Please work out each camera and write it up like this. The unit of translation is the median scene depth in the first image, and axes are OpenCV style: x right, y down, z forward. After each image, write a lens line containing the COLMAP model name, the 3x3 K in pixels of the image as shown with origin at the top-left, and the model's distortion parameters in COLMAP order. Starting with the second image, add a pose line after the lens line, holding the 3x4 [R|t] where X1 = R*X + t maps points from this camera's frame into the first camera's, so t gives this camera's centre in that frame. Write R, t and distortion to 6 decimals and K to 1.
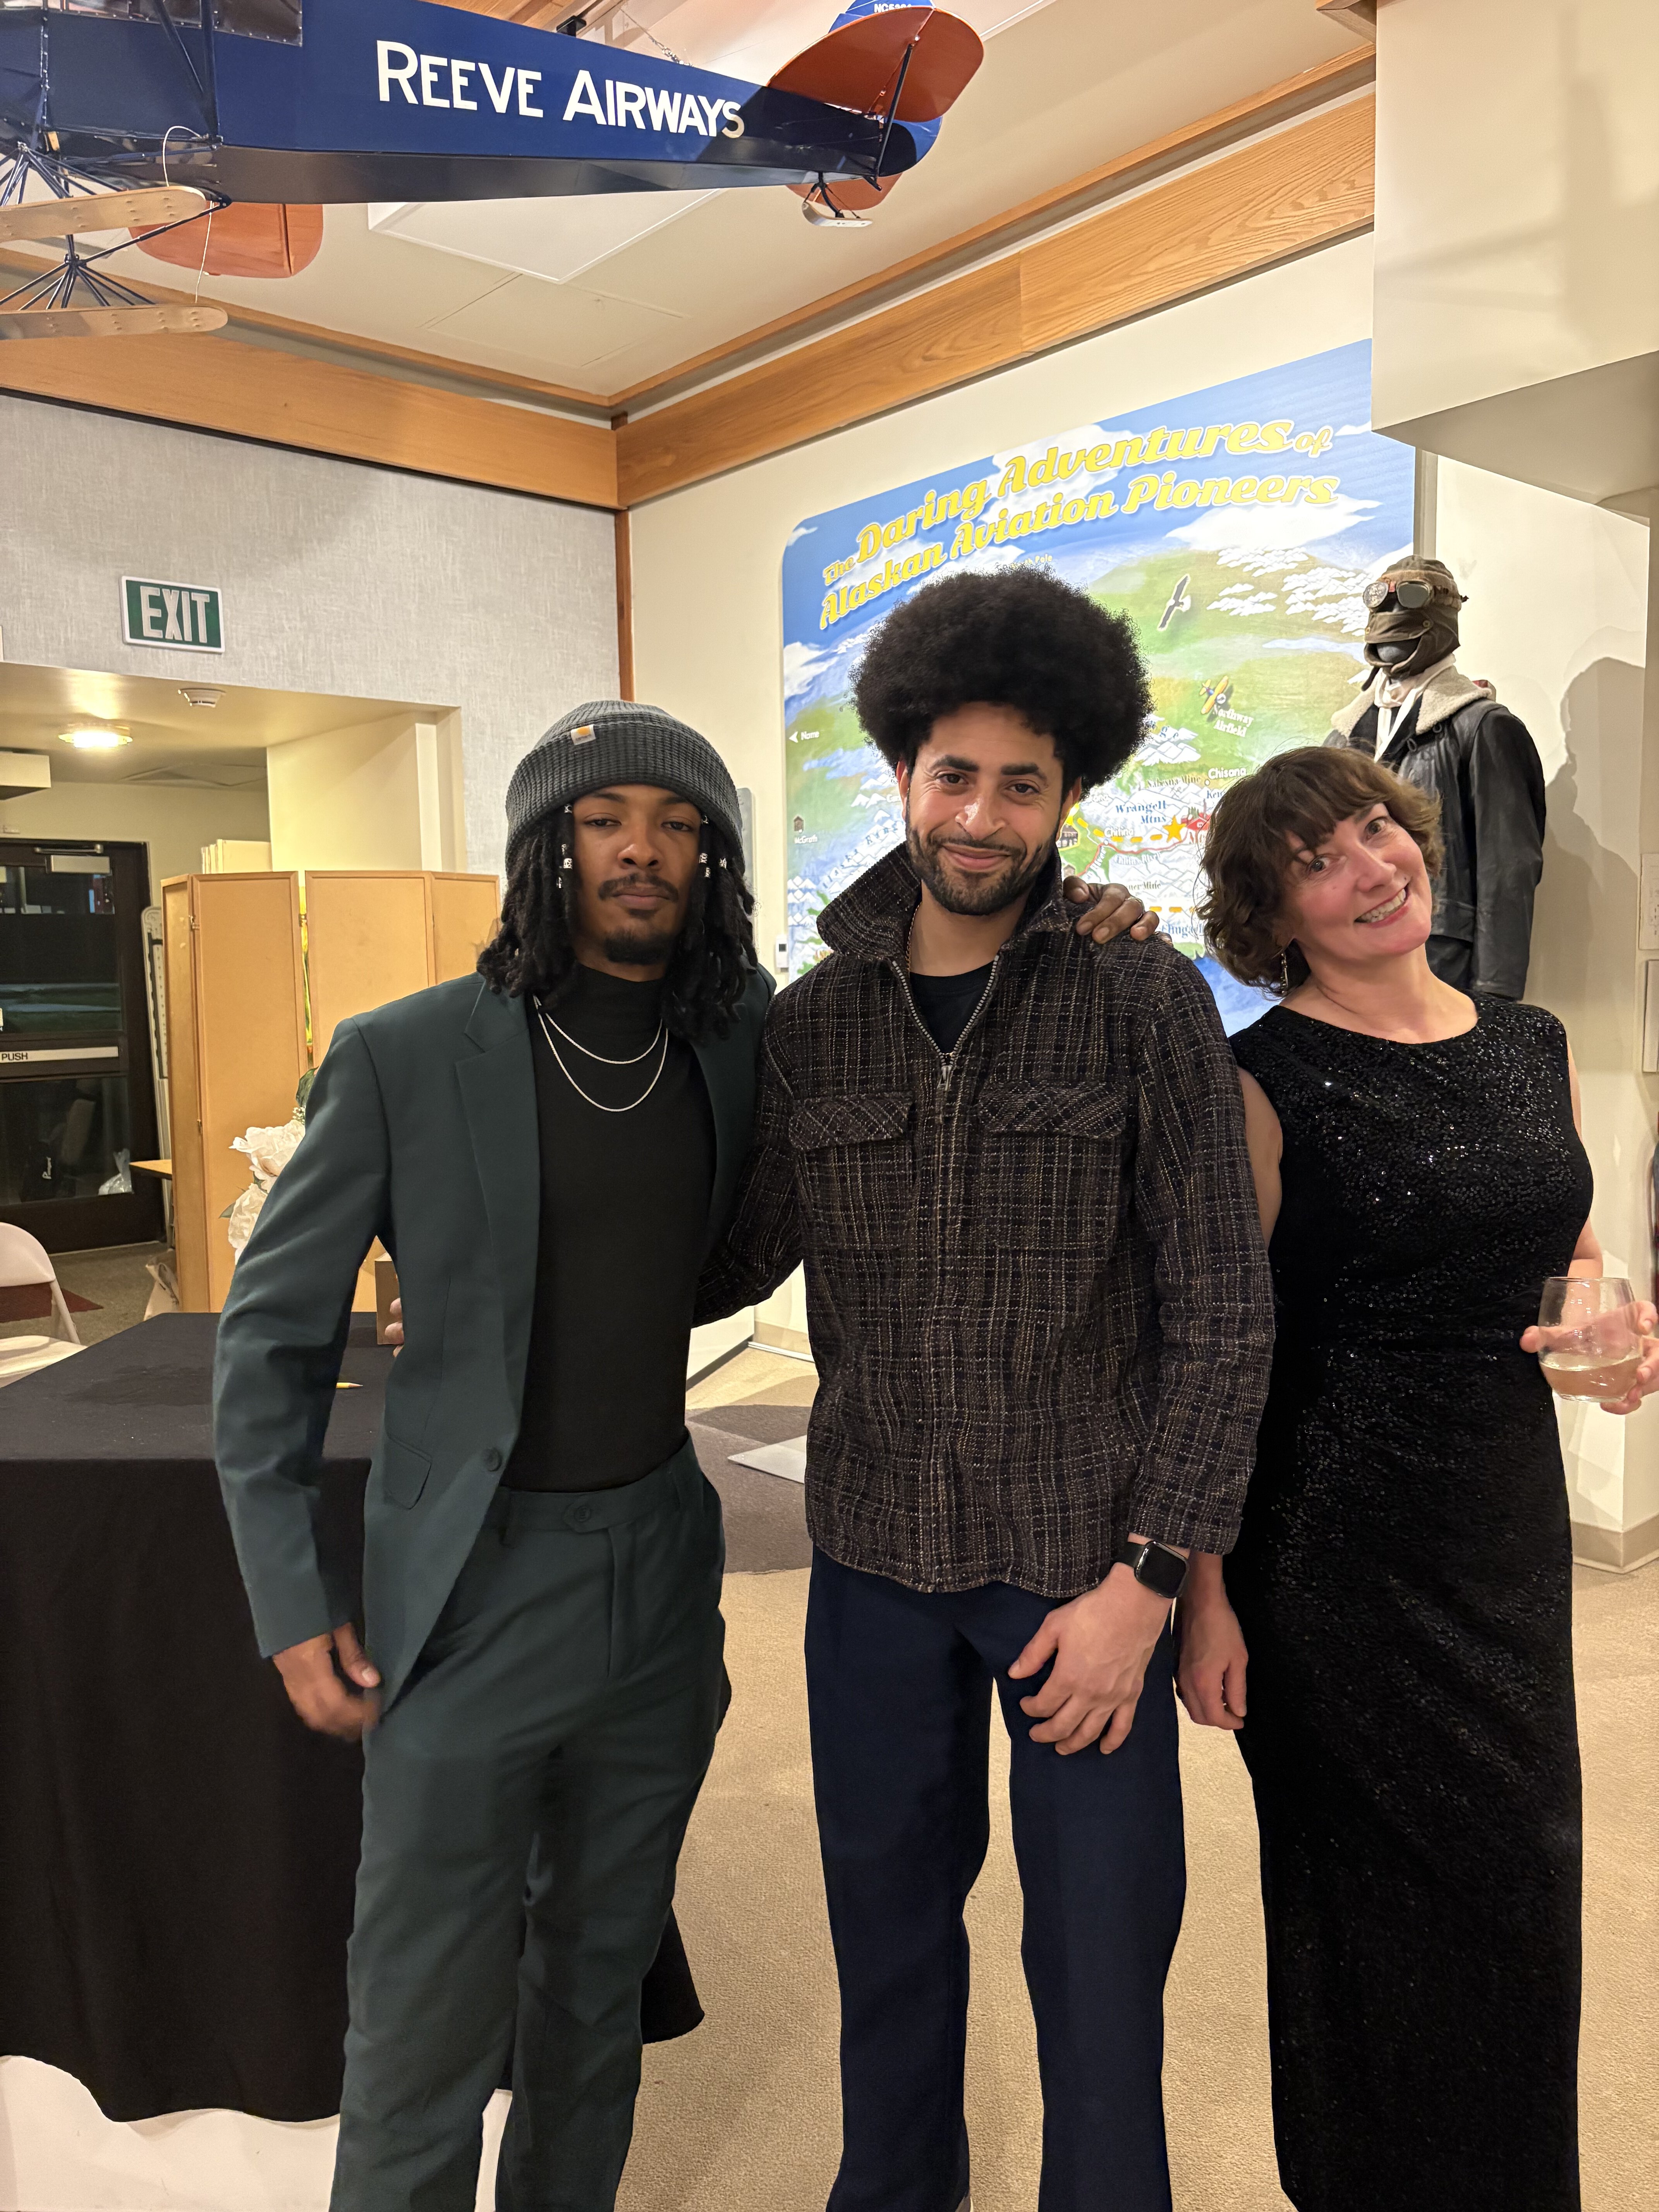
lens RADIAL K [[1720.4, 0, 829.5], [0, 1720.4, 1106.0], [0, 0, 1]] dist [0.032921, 0.009268]
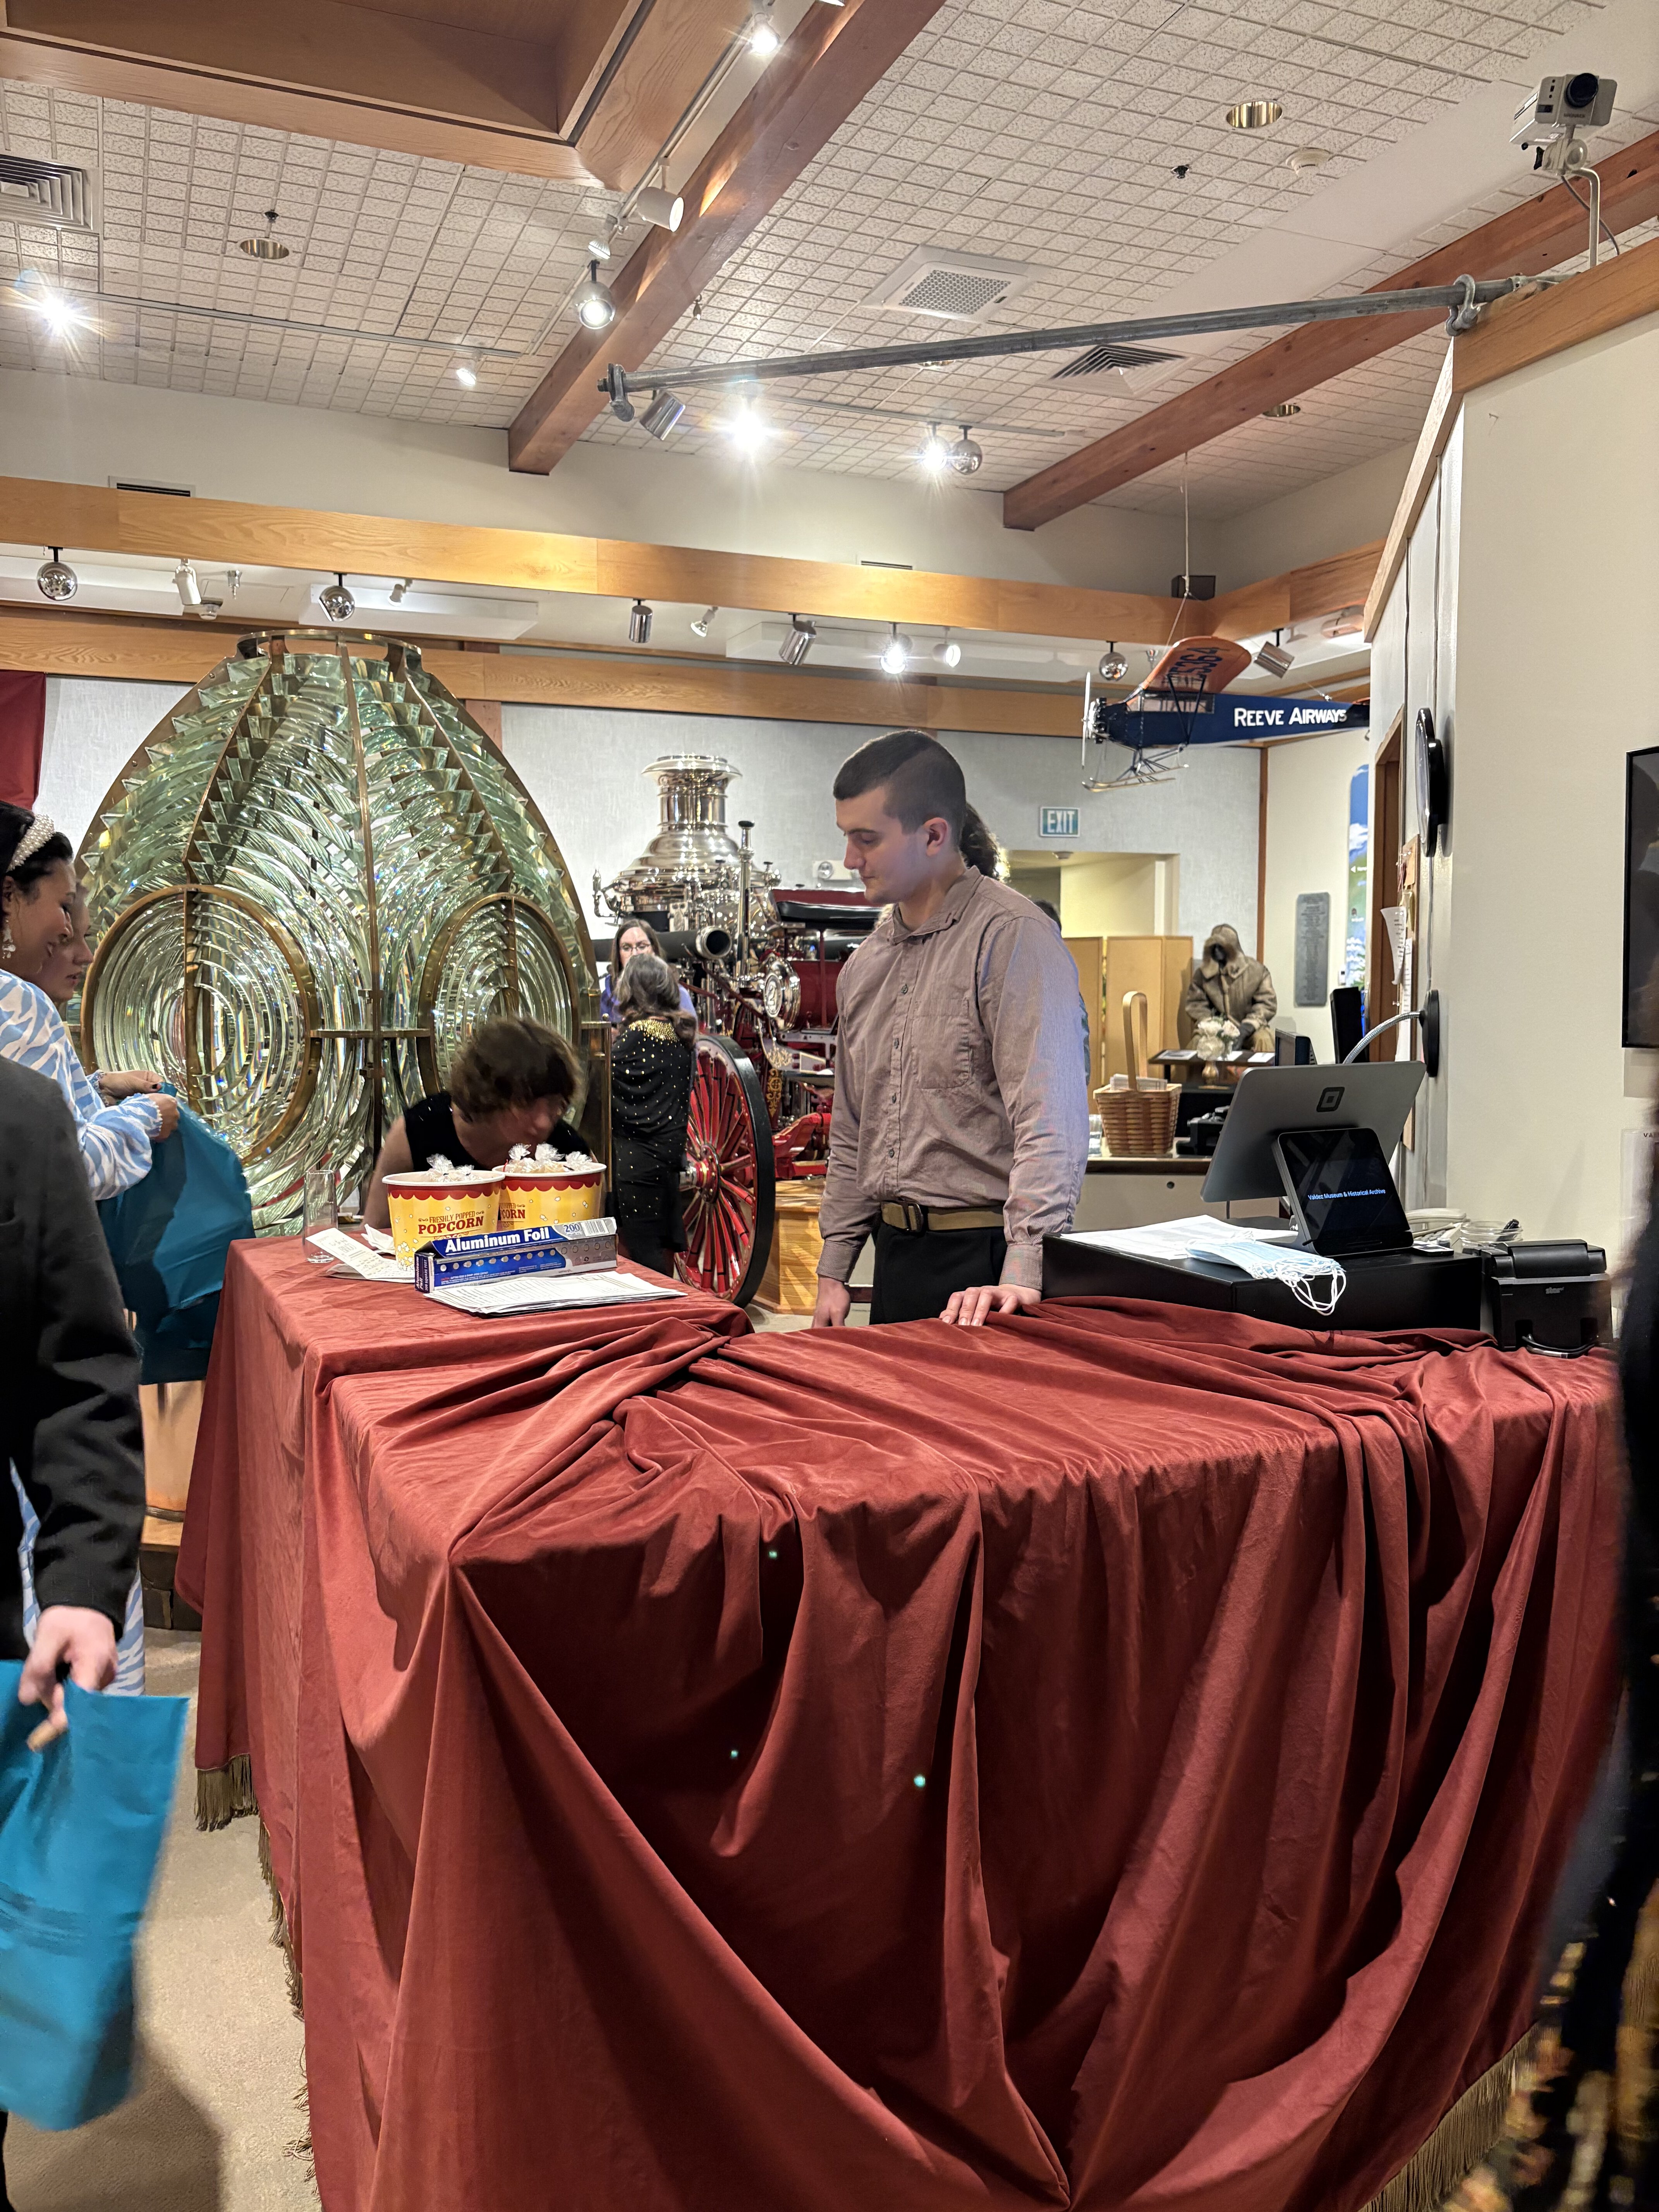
lens RADIAL K [[1666.4, 0, 829.5], [0, 1666.4, 1106.0], [0, 0, 1]] dist [0.023044, -0.037285]
pose [[0.950494, 0.033929, -0.308885, 0.011722], [-0.036696, 0.999321, -0.003153, 0.115292], [0.308568, 0.014332, 0.951094, -1.334586]]
